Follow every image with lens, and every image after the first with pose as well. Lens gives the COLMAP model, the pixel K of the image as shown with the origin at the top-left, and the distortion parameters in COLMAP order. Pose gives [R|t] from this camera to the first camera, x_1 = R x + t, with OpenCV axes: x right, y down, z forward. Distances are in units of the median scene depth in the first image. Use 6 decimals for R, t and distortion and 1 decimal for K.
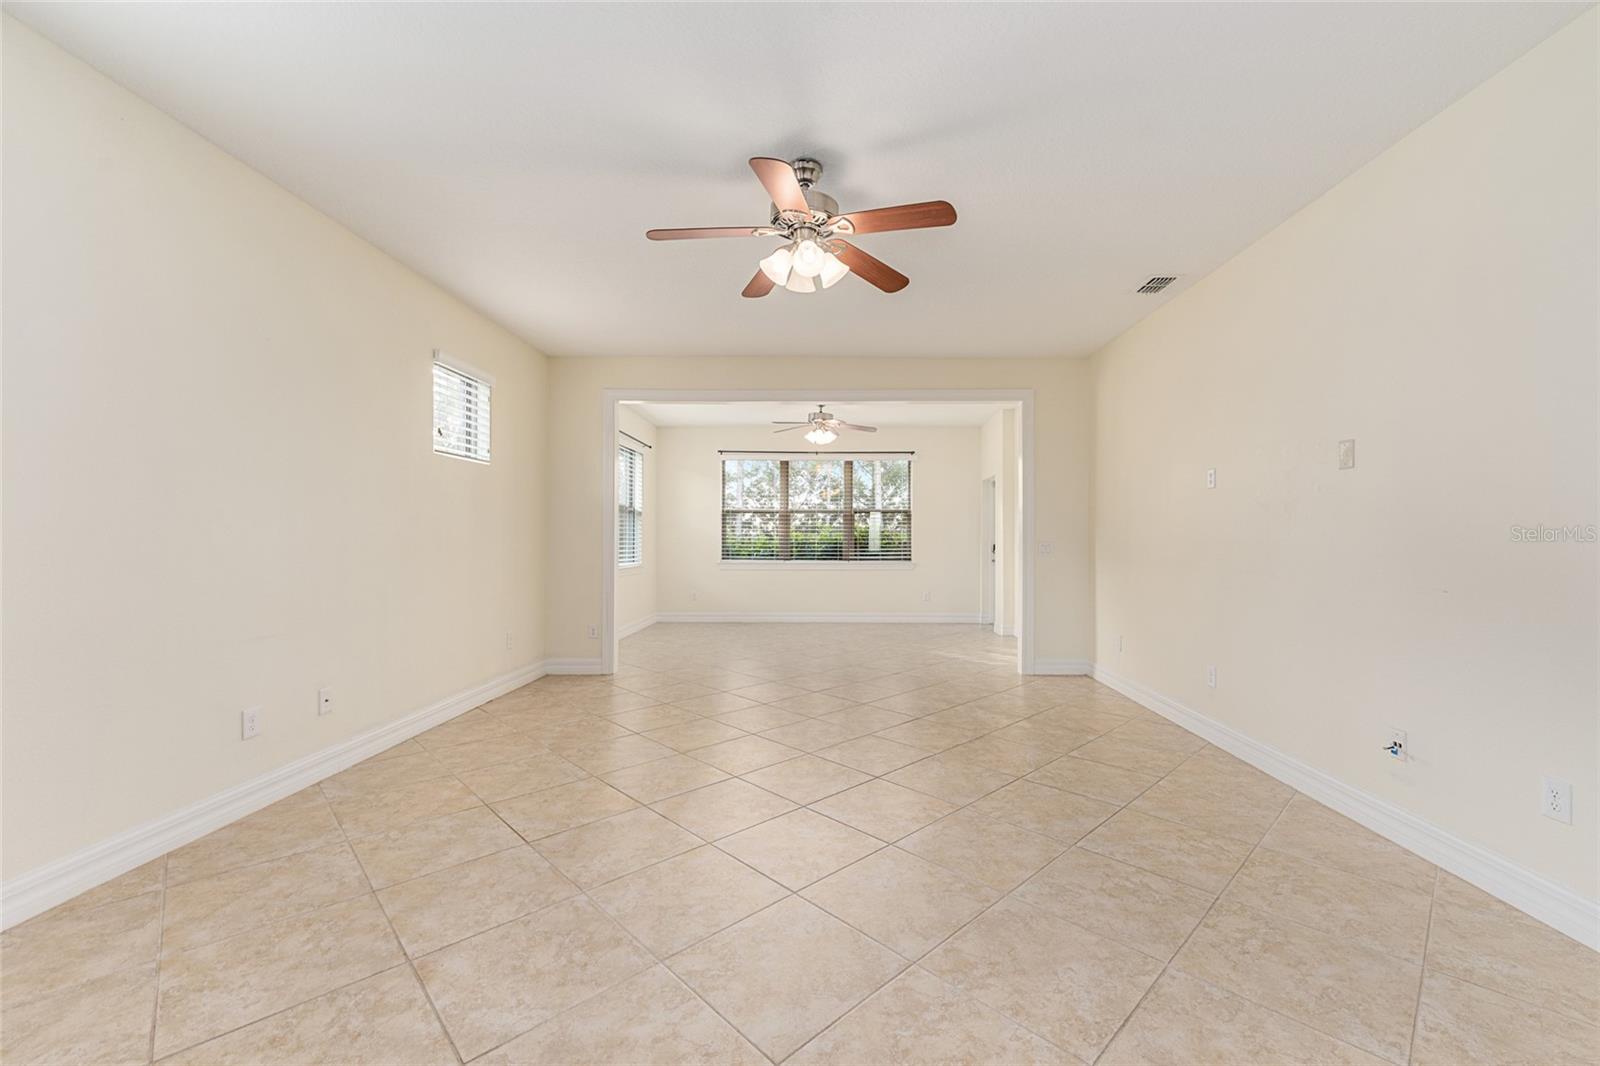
lens RADIAL K [[635.1, 0, 830.0], [0, 635.1, 543.7], [0, 0, 1]] dist [-0.000477, 0.000172]
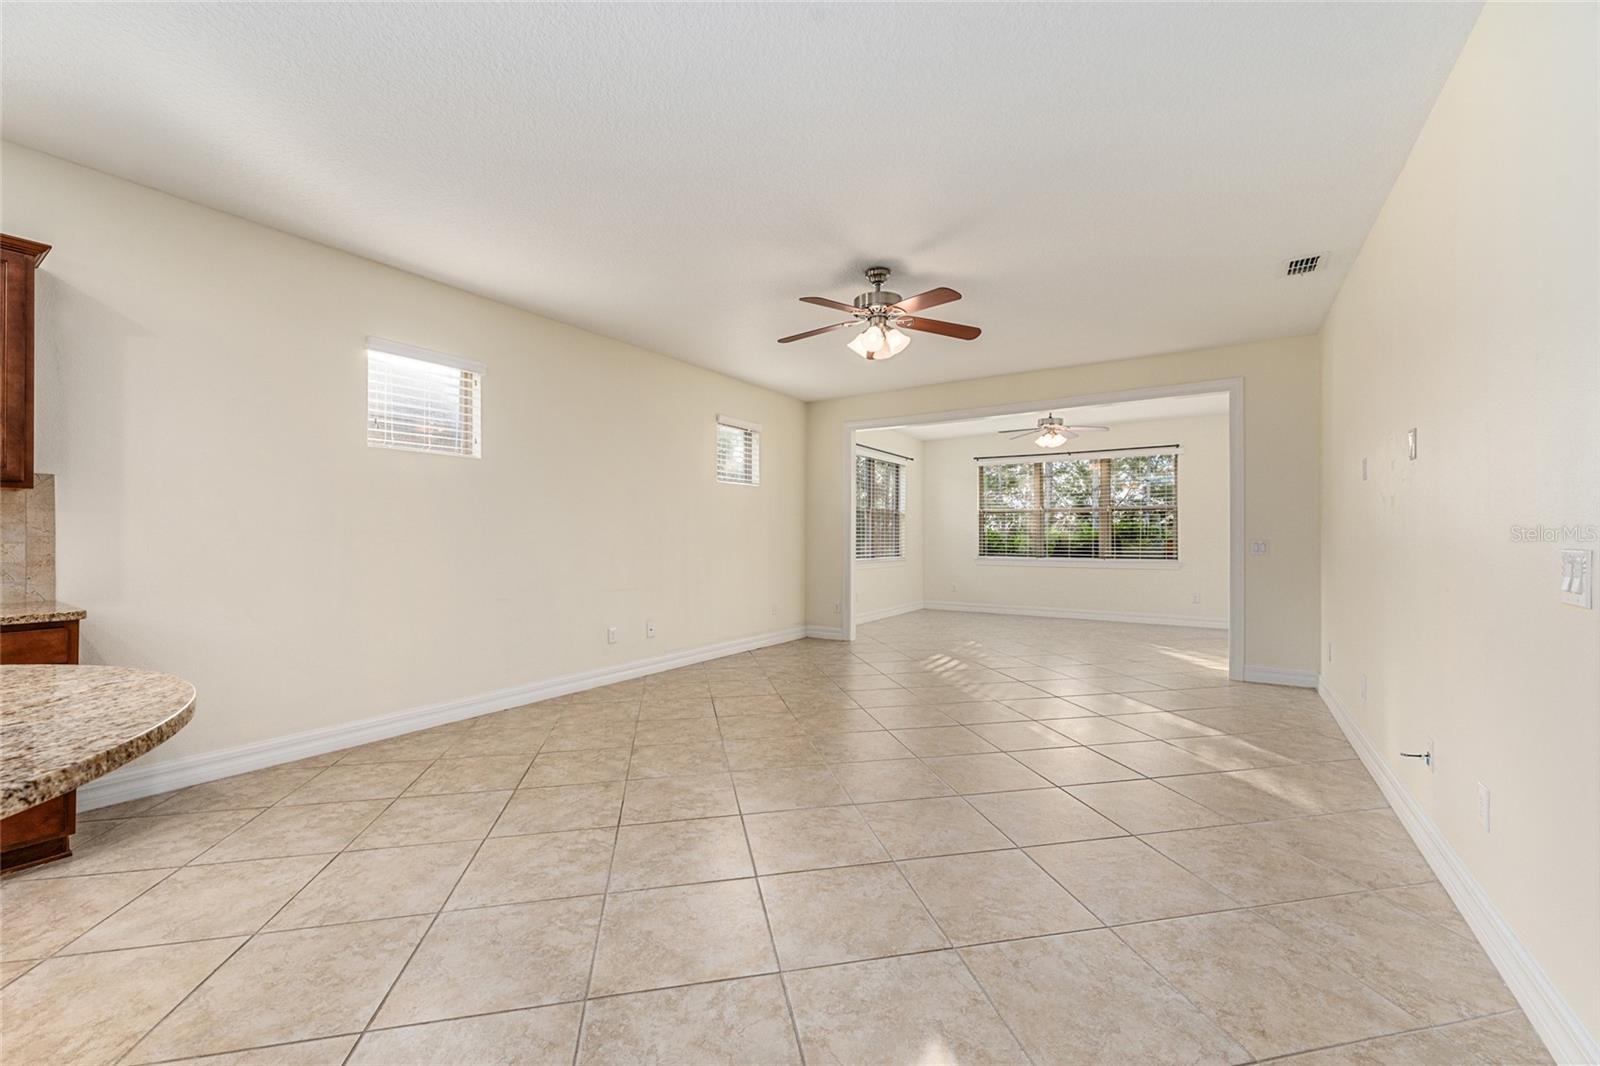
lens RADIAL K [[635.1, 0, 811.5], [0, 635.1, 530.9], [0, 0, 1]] dist [-0.000477, 0.000172]
pose [[0.843284, -0.005473, -0.537440, 0.292358], [-0.005077, 0.999822, -0.018148, 0.004412], [0.537444, 0.018032, 0.843107, -0.129932]]
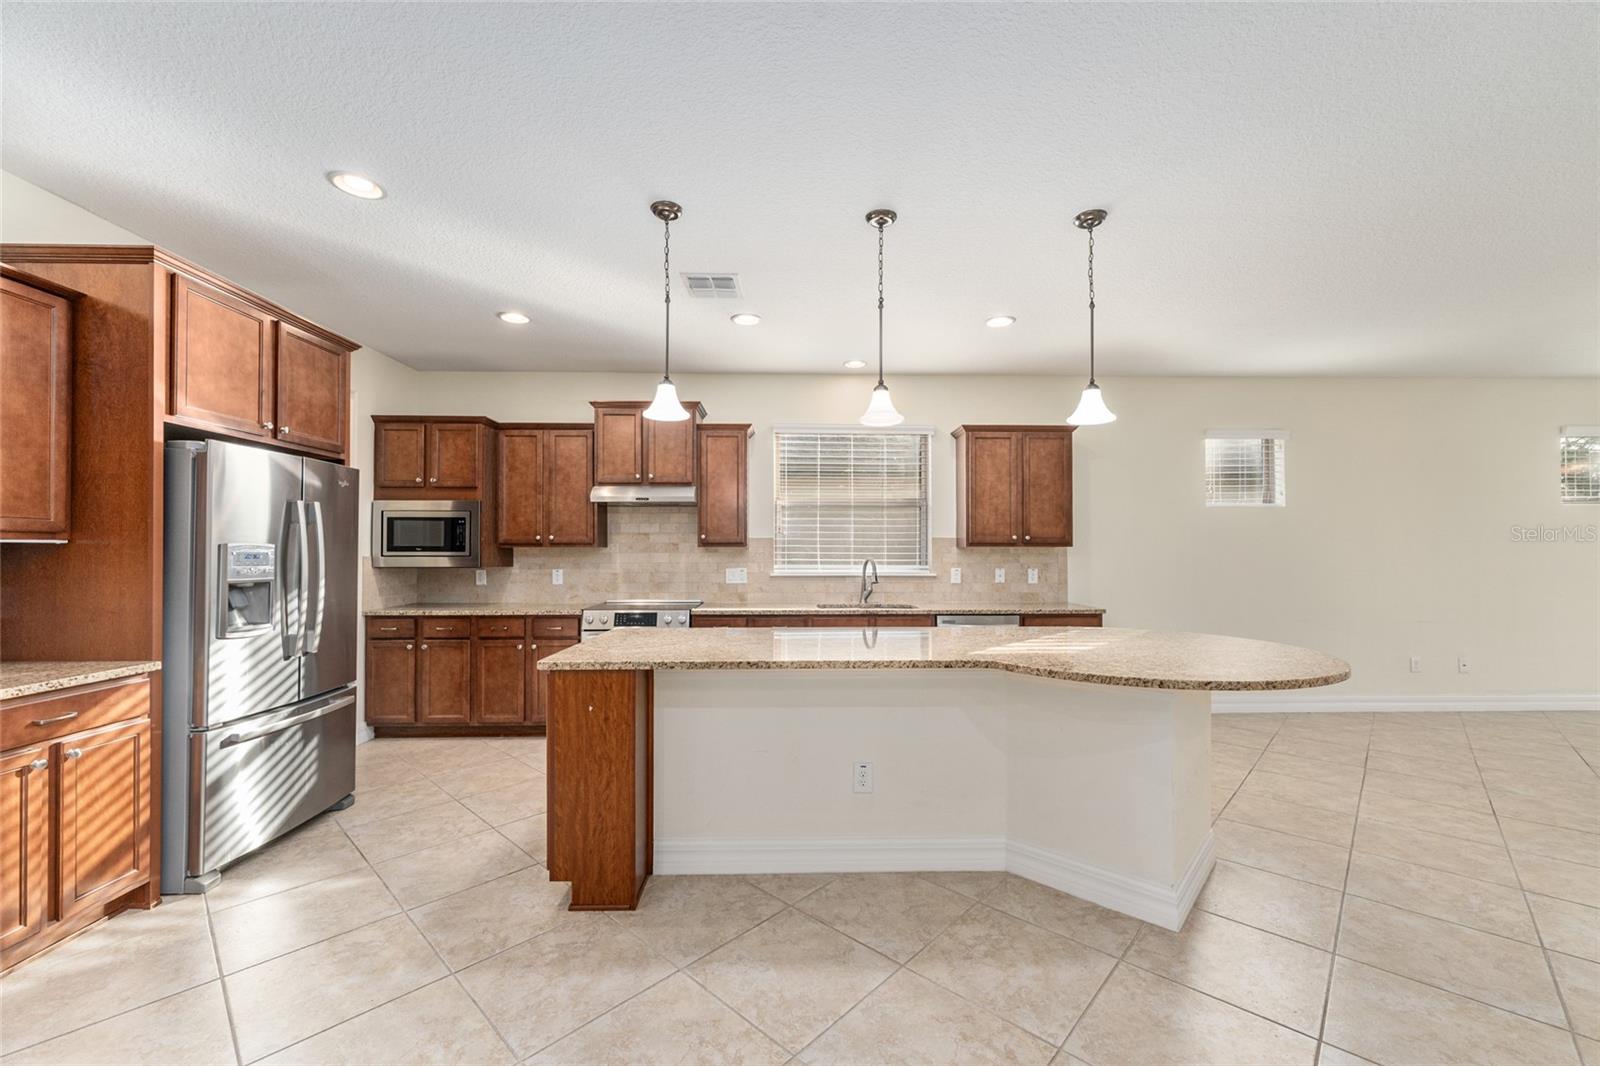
lens RADIAL K [[635.1, 0, 801.5], [0, 635.1, 545.7], [0, 0, 1]] dist [-0.000477, 0.000172]
pose [[0.030560, -0.012503, -0.999455, 0.481457], [-0.010608, 0.999861, -0.012832, -0.015894], [0.999477, 0.010995, 0.030423, -0.462373]]
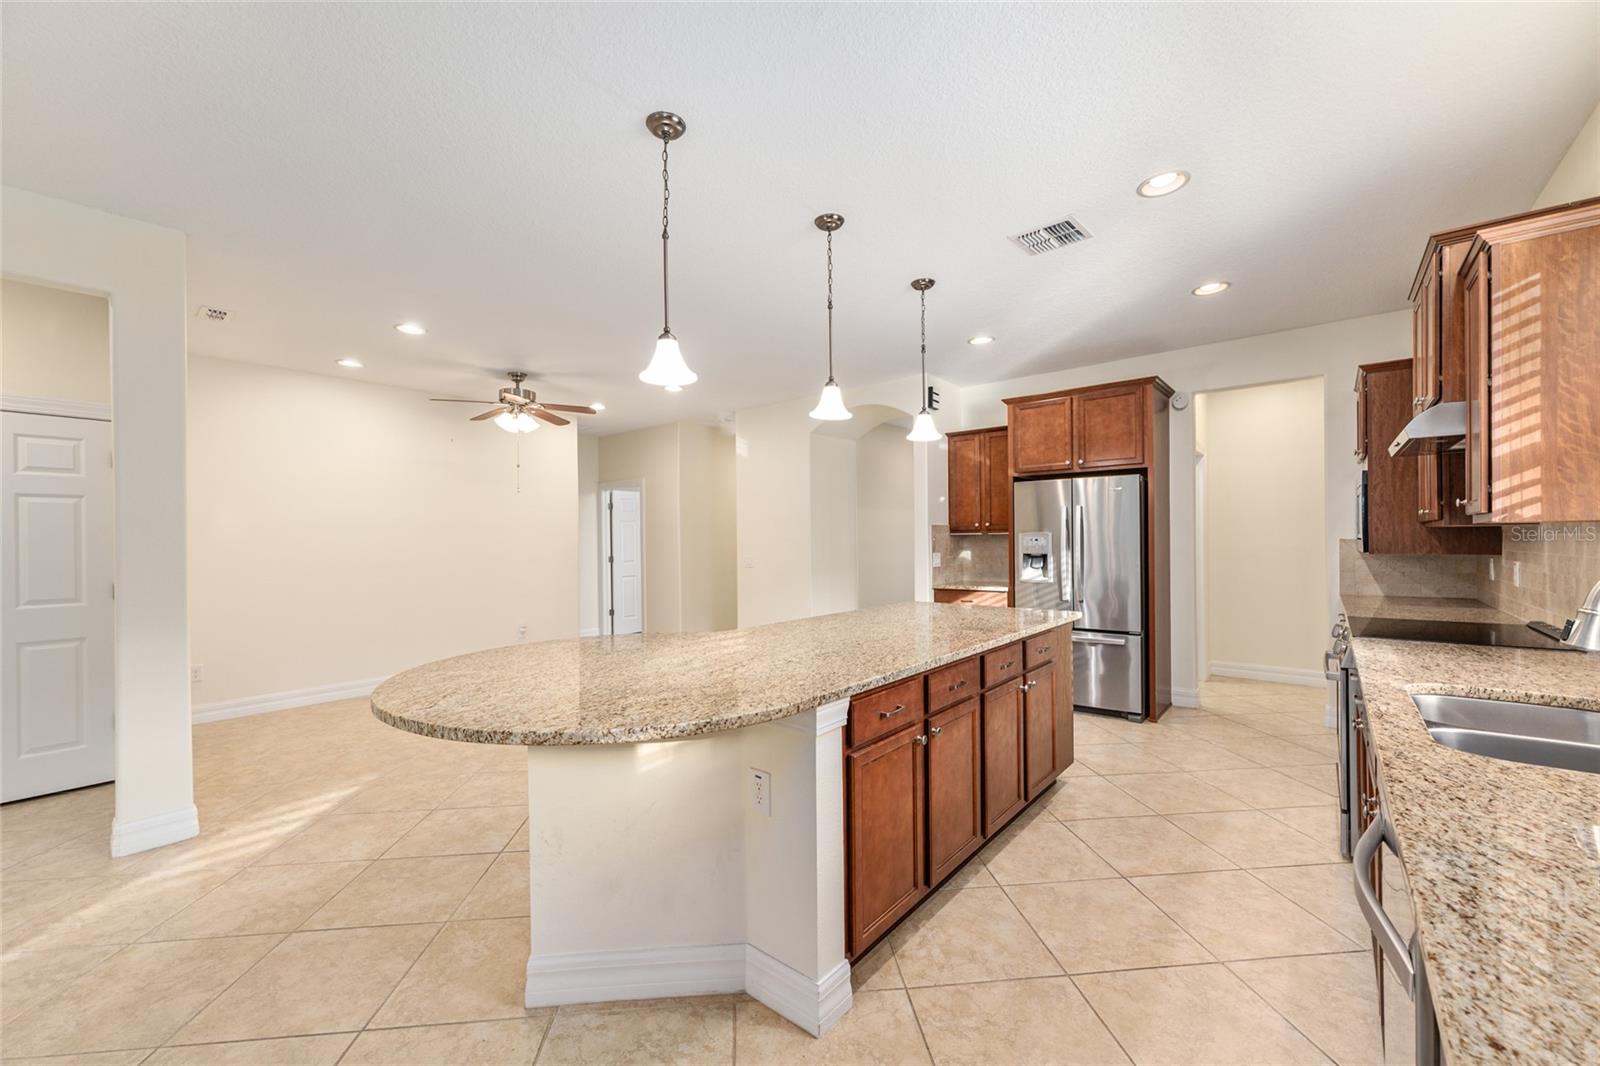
lens RADIAL K [[635.1, 0, 804.1], [0, 635.1, 538.7], [0, 0, 1]] dist [-0.000477, 0.000172]
pose [[-0.777679, 0.006285, 0.628630, -0.319908], [0.015214, 0.999845, 0.008825, -0.024030], [-0.628478, 0.016427, -0.777654, 0.038015]]
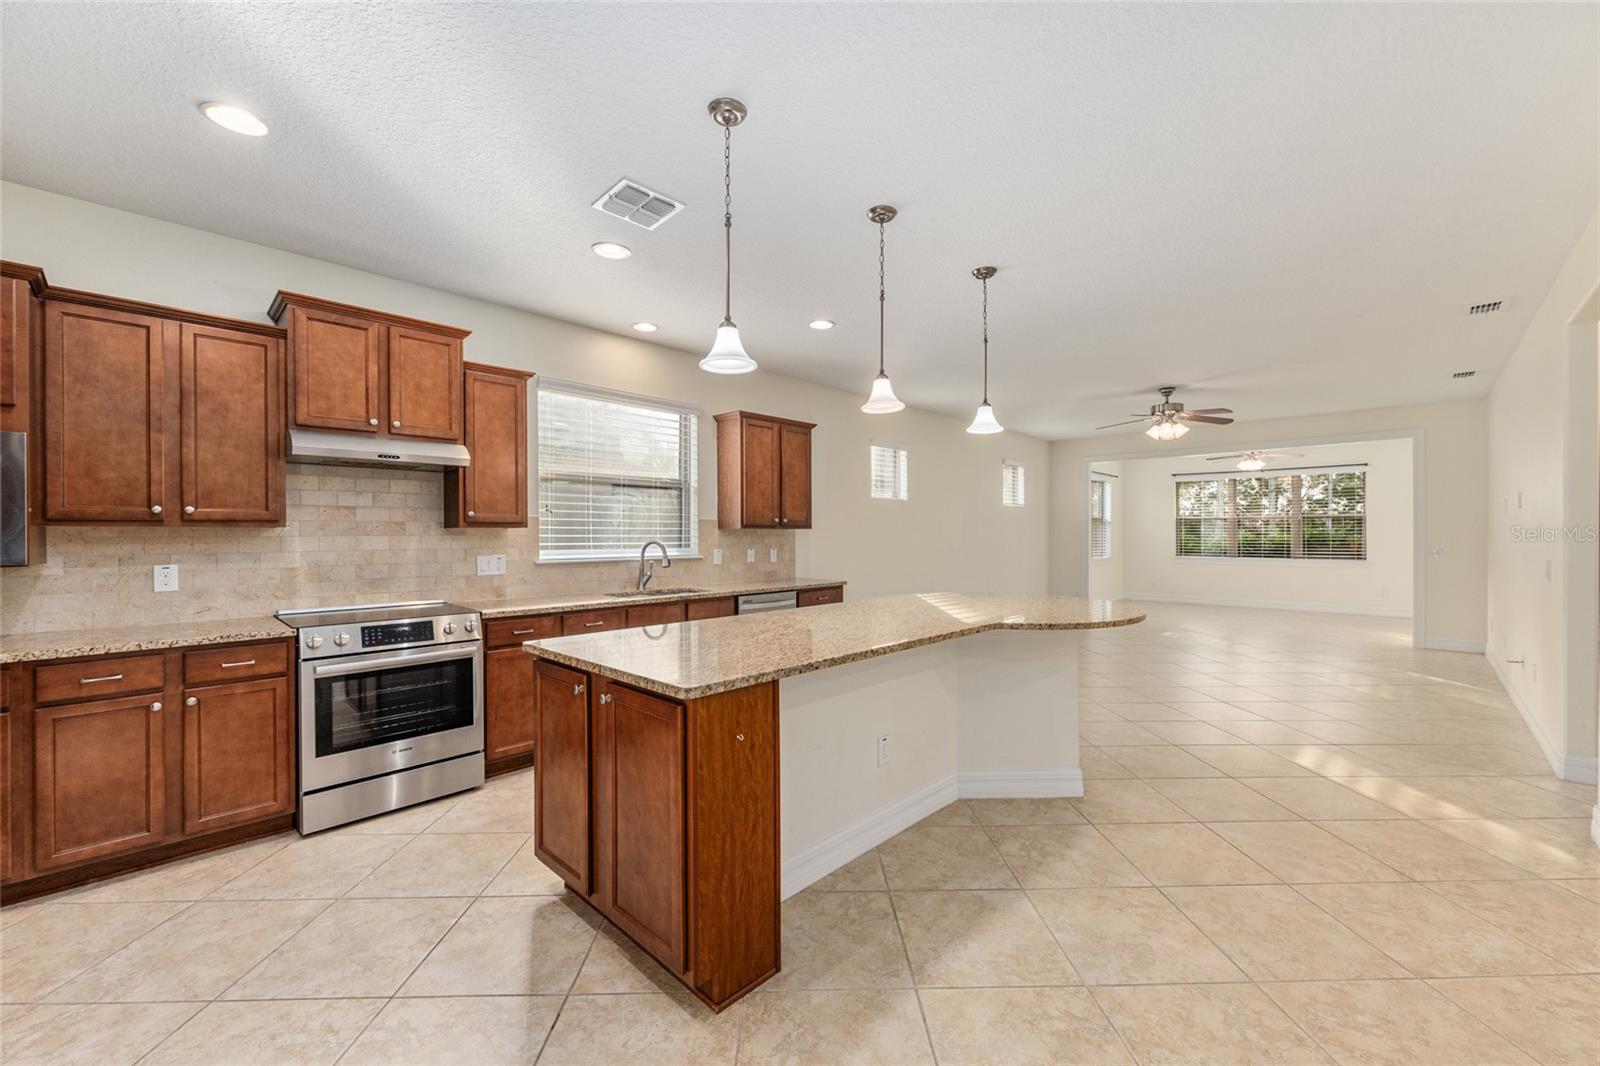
lens RADIAL K [[635.1, 0, 807.7], [0, 635.1, 531.3], [0, 0, 1]] dist [-0.000477, 0.000172]
pose [[0.726113, -0.005465, -0.687553, 0.301812], [-0.003846, 0.999920, -0.012010, -0.013581], [0.687564, 0.011366, 0.726035, -0.805646]]
